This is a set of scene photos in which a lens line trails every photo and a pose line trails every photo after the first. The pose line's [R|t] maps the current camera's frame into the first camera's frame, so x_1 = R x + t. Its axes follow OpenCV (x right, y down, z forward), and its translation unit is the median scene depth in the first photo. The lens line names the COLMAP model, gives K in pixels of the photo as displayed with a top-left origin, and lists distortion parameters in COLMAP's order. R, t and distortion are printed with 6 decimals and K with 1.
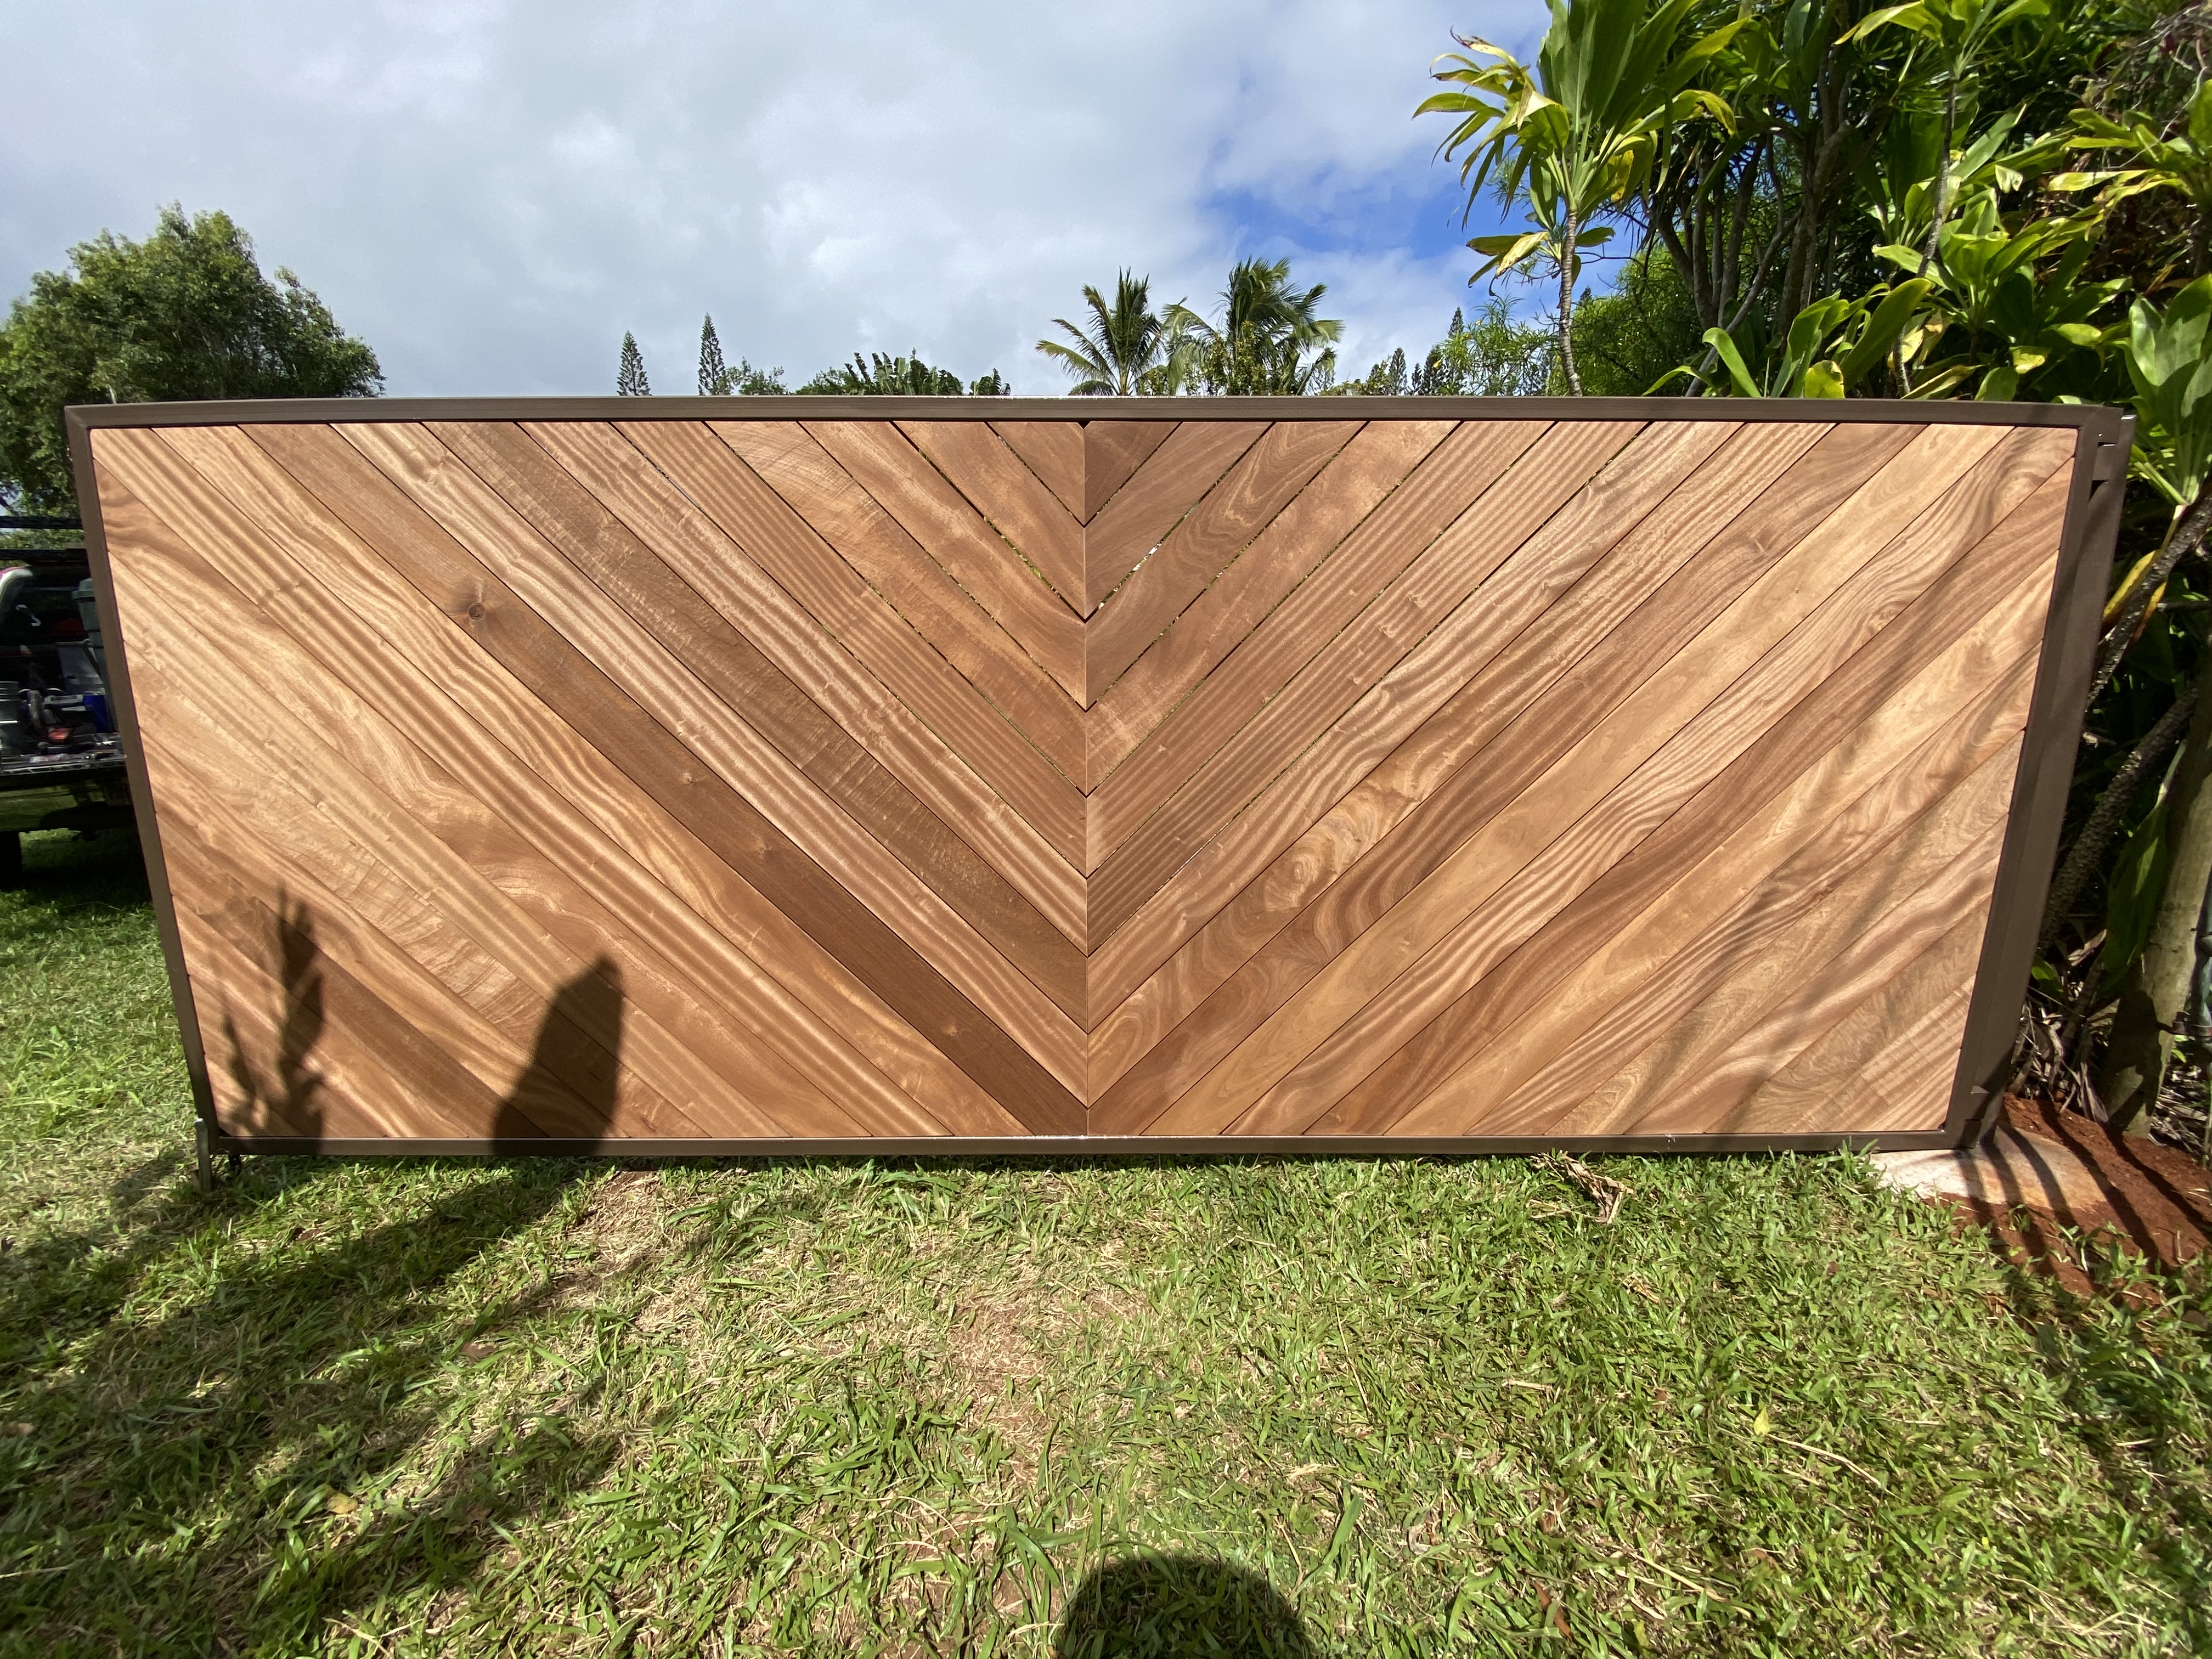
lens RADIAL K [[902.5, 0, 1106.0], [0, 902.5, 829.5], [0, 0, 1]] dist [0.012612, -0.000082]
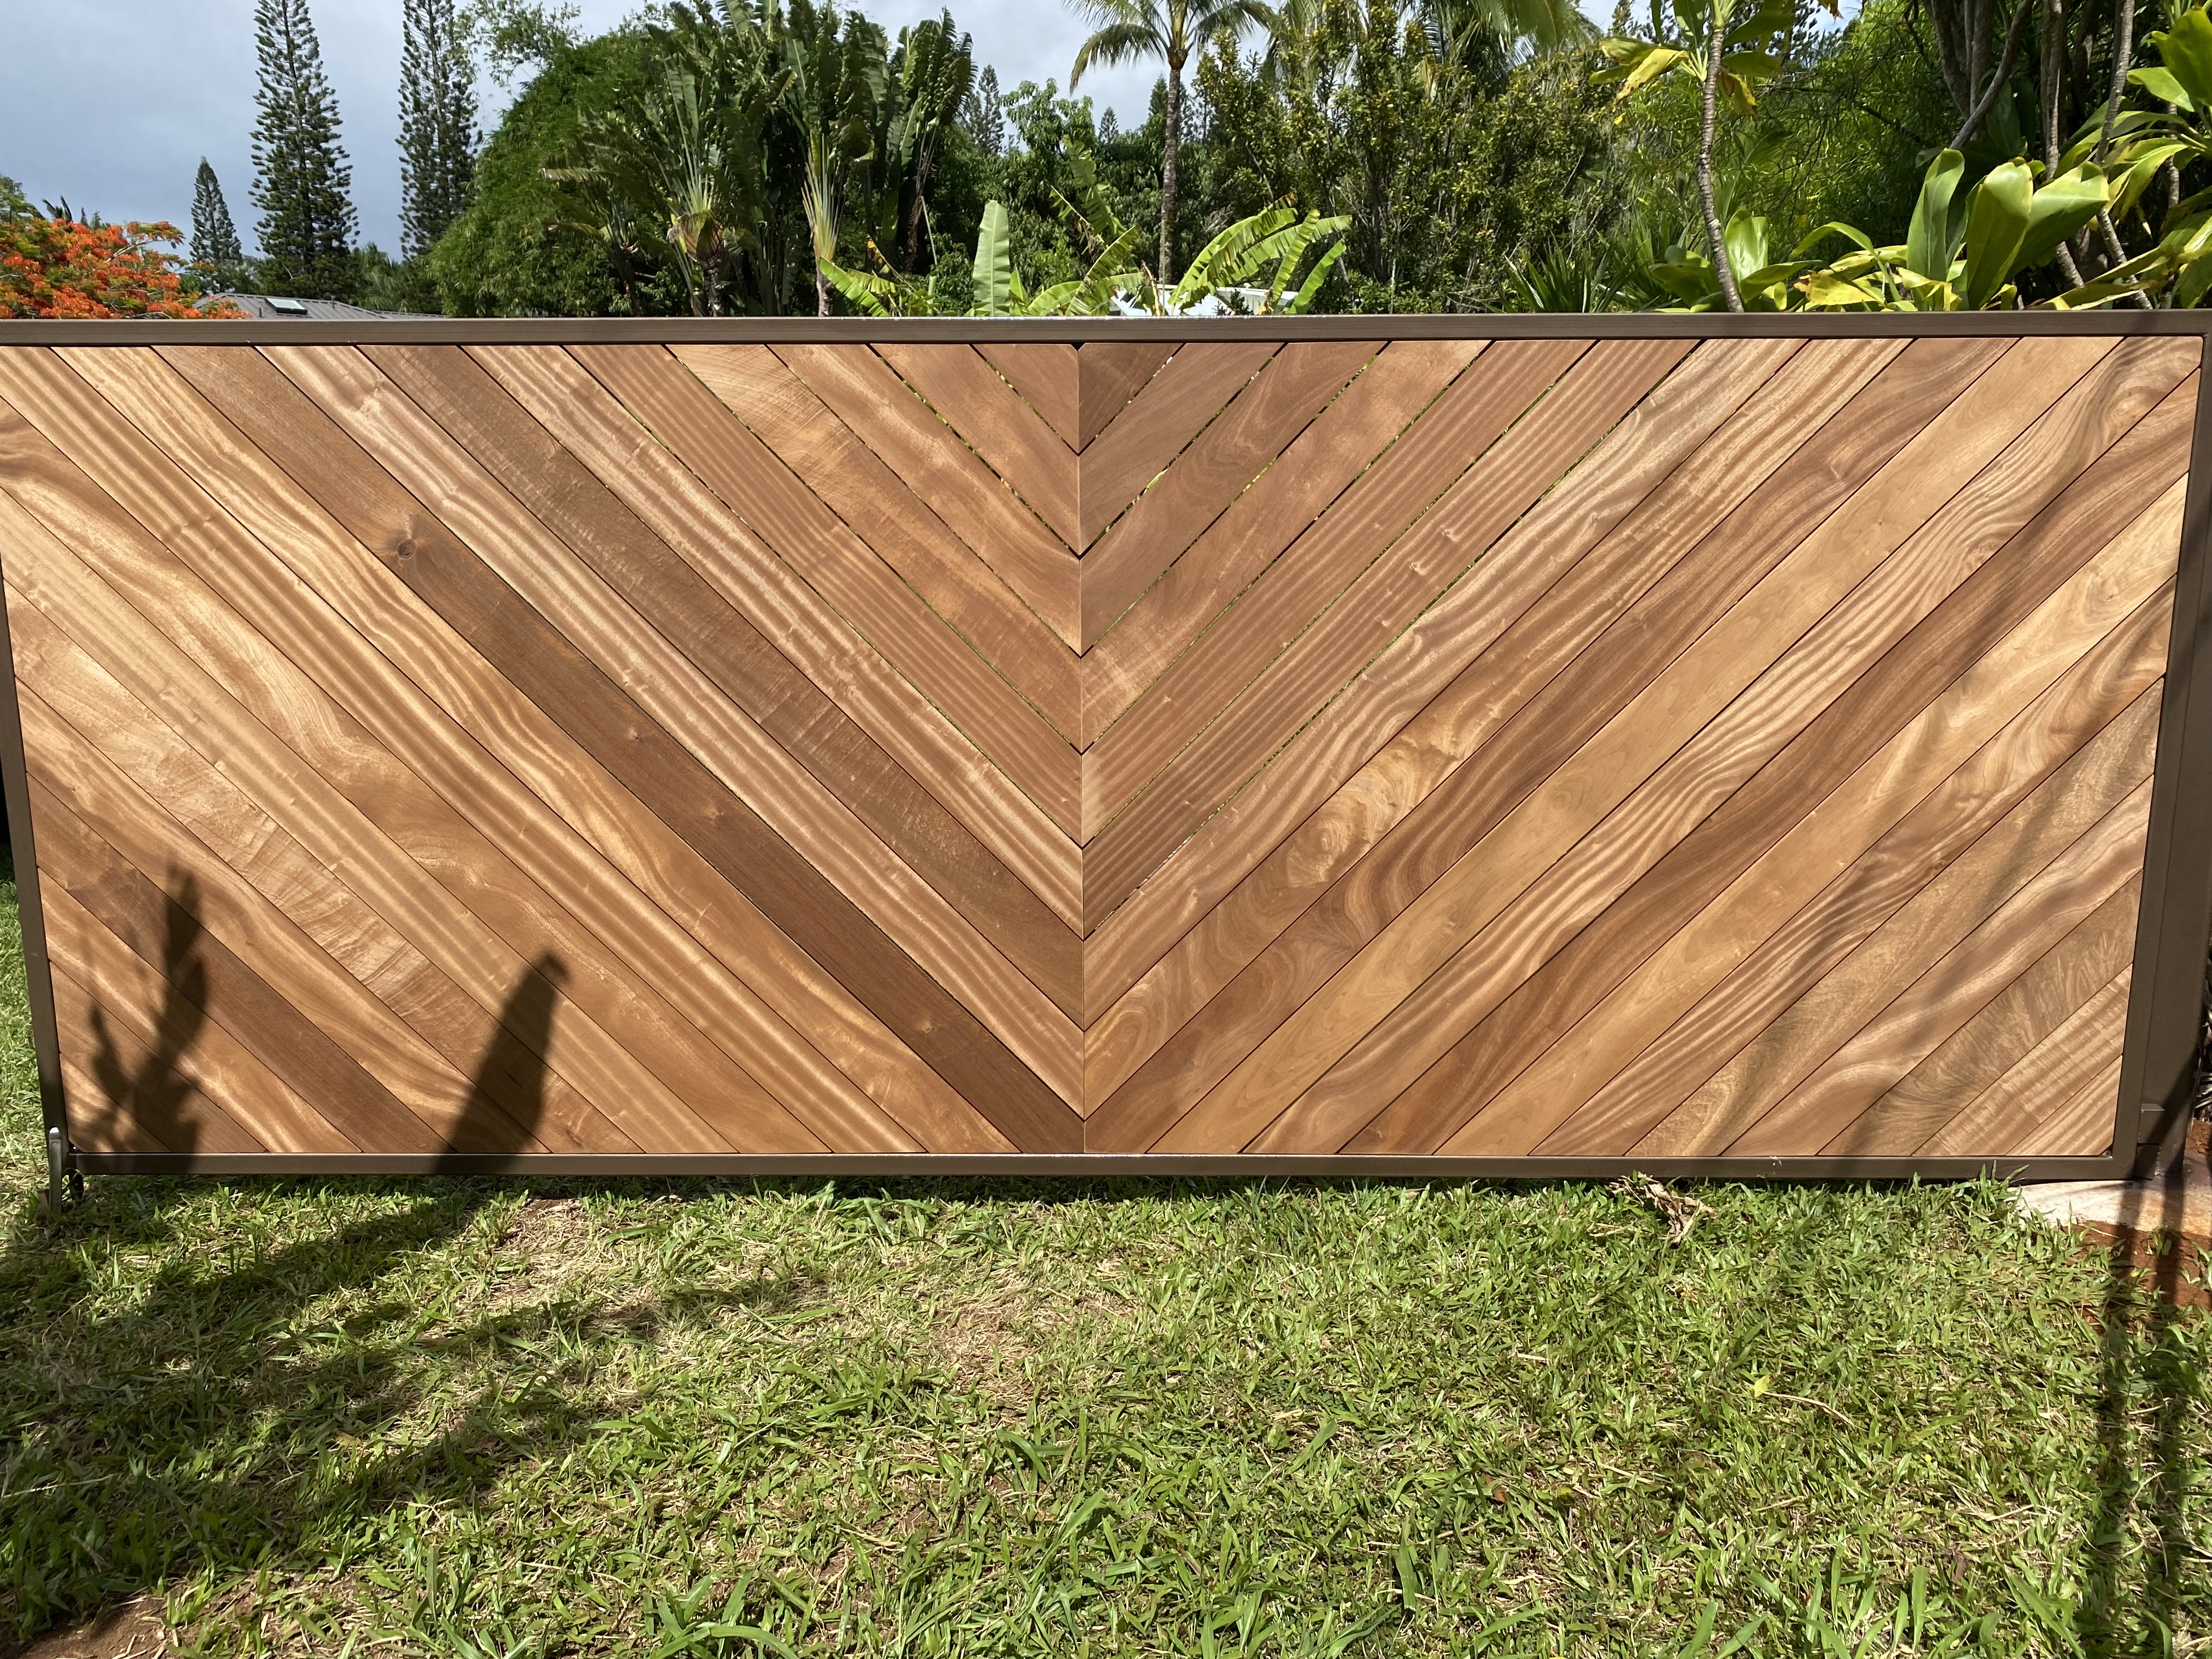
lens RADIAL K [[1779.4, 0, 1106.0], [0, 1779.4, 829.5], [0, 0, 1]] dist [0.007344, 0.006077]
pose [[0.999649, 0.001129, -0.026475, 0.047241], [-0.001276, 0.999984, -0.005528, 0.045673], [0.026468, 0.005559, 0.999634, -0.719324]]
